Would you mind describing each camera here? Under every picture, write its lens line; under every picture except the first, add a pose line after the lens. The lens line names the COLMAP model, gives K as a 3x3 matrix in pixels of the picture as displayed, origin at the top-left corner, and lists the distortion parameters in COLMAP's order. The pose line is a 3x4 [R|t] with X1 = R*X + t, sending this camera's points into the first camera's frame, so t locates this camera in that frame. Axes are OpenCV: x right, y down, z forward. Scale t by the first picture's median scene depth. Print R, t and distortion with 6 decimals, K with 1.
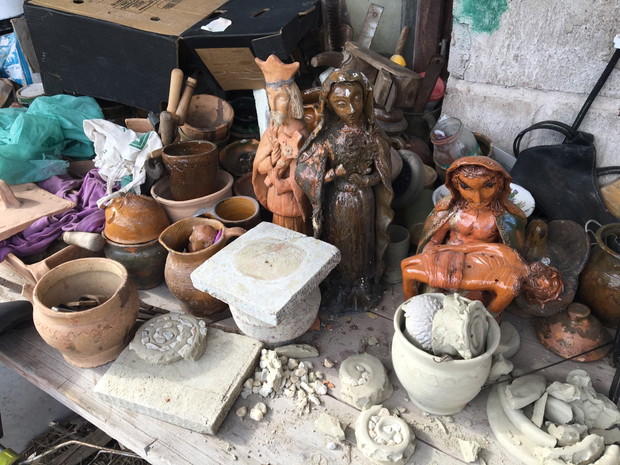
lens RADIAL K [[527.7, 0, 309.6], [0, 527.7, 231.6], [0, 0, 1]] dist [0.030701, -0.017924]
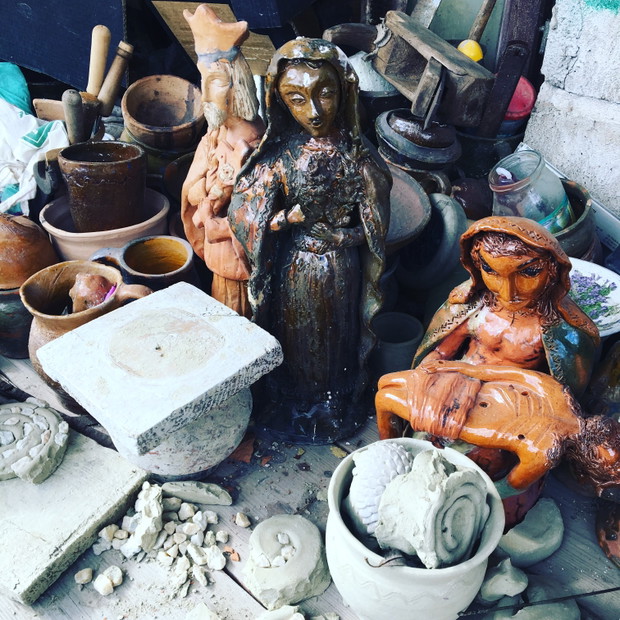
lens RADIAL K [[707.7, 0, 306.1], [0, 707.7, 343.2], [0, 0, 1]] dist [0.014488, 0.000000]
pose [[0.983805, 0.140463, -0.111347, 0.175361], [-0.131786, 0.987895, 0.081823, -0.037517], [0.121492, -0.065824, 0.990407, 0.190593]]
